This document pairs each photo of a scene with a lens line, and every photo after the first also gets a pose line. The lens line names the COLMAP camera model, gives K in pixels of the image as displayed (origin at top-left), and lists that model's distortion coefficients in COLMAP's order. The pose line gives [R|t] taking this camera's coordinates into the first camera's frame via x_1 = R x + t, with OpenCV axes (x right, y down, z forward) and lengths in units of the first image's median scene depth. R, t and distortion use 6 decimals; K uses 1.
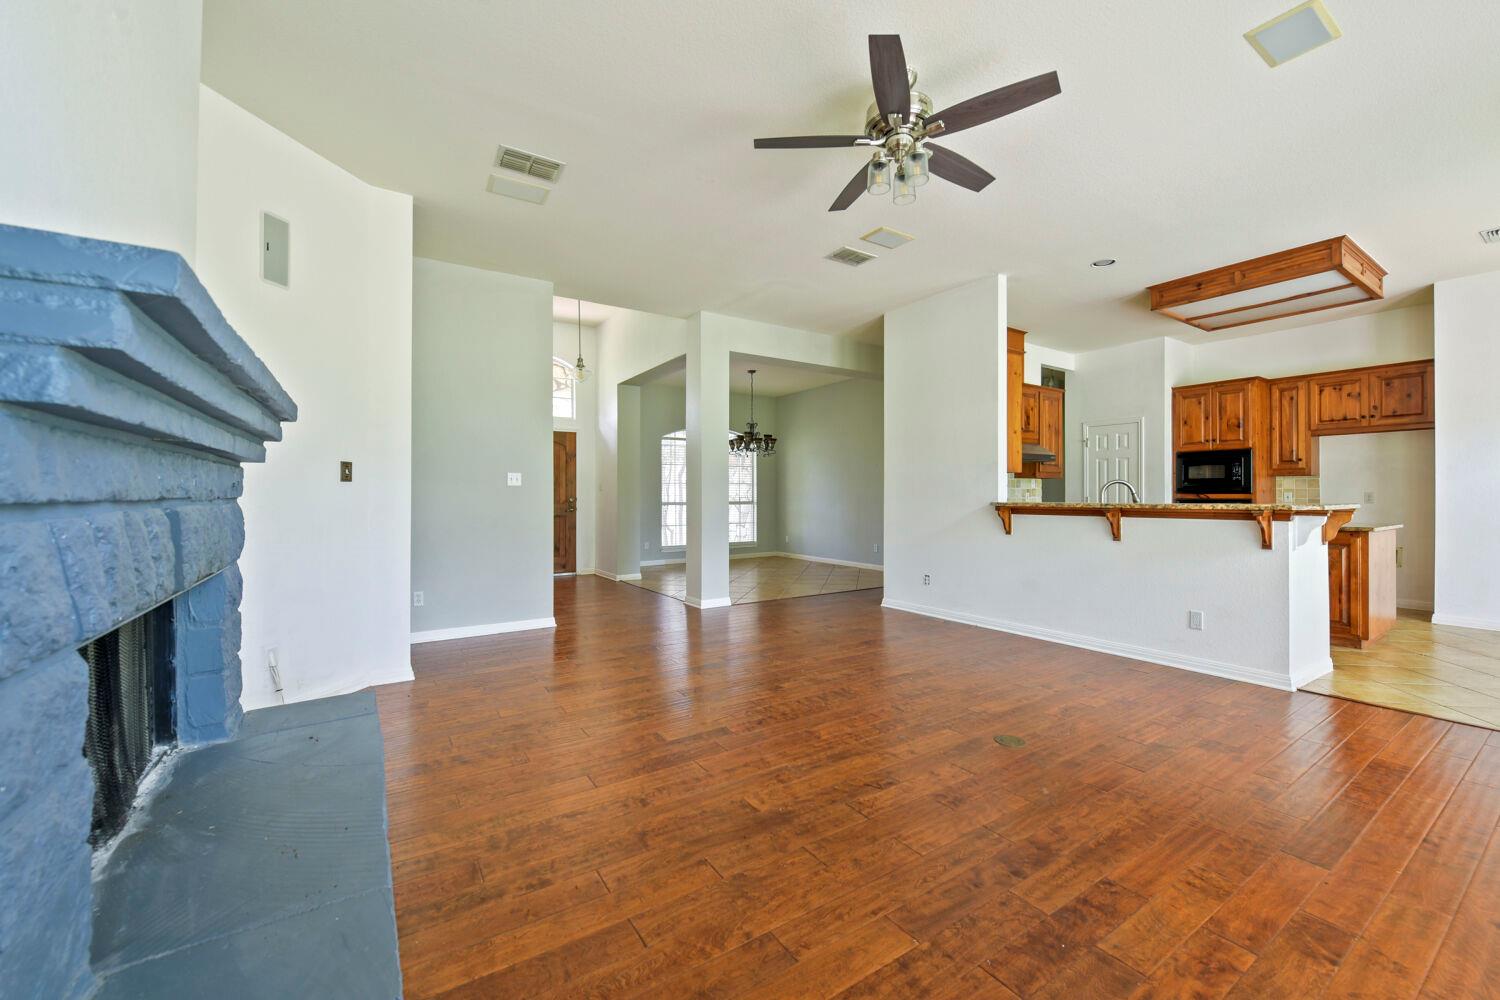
lens RADIAL K [[585.9, 0, 753.3], [0, 585.9, 493.6], [0, 0, 1]] dist [-0.010434, -0.000143]
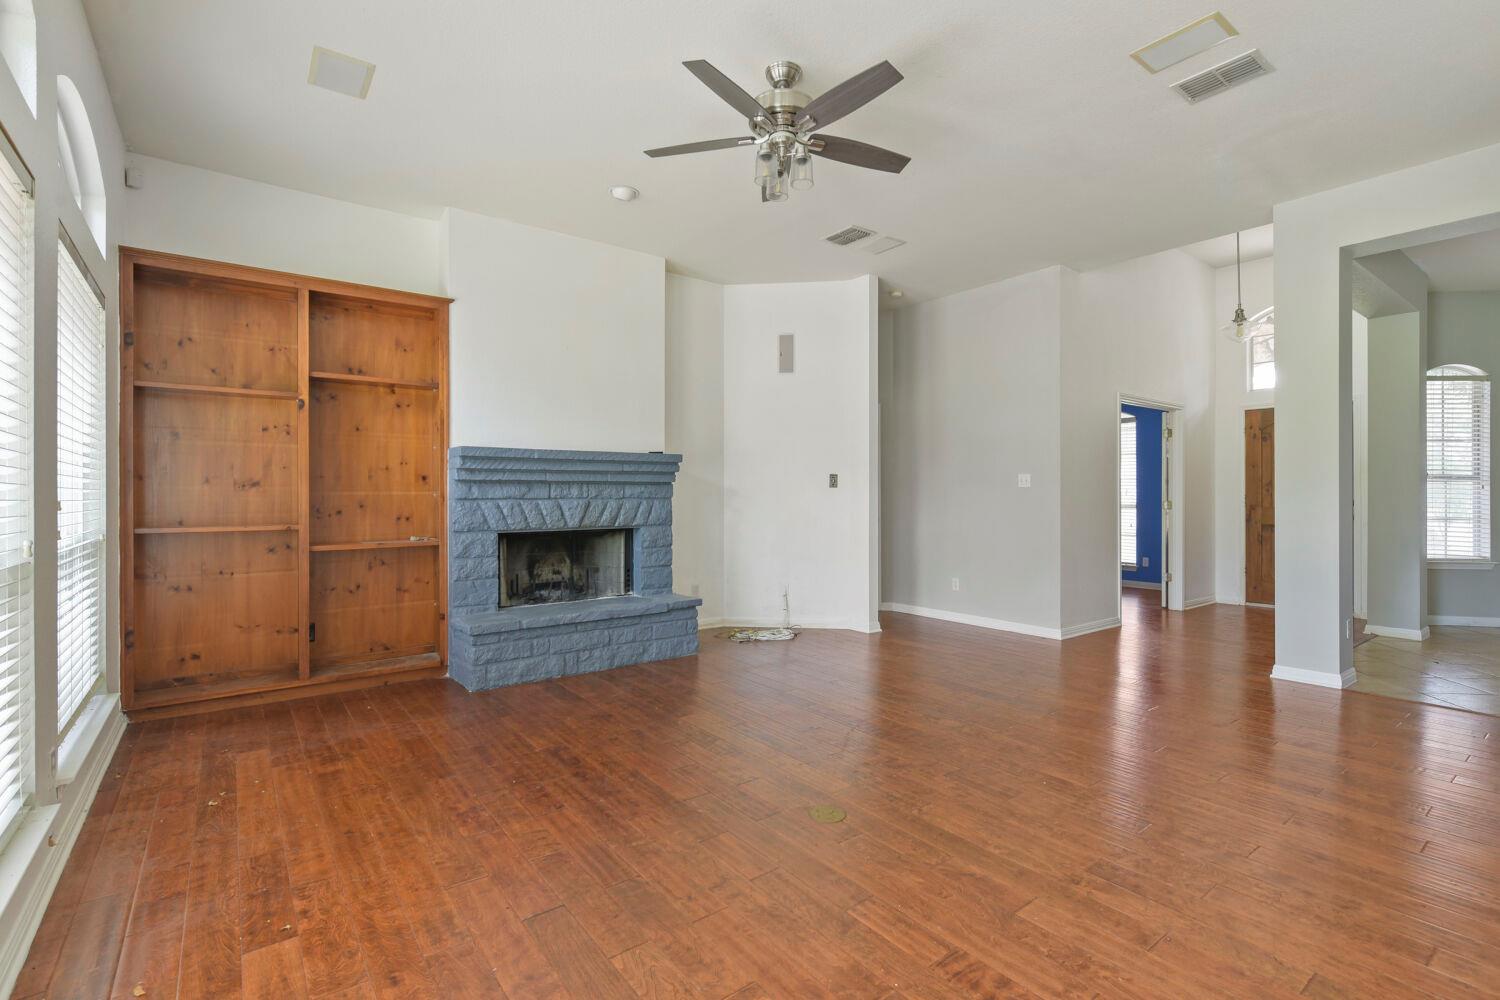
lens RADIAL K [[694.4, 0, 741.8], [0, 694.4, 498.2], [0, 0, 1]] dist [0.005636, -0.000564]
pose [[0.062217, 0.005117, -0.998050, 0.616007], [0.002245, 0.999984, 0.005267, -0.002163], [0.998060, -0.002568, 0.062205, 0.375200]]
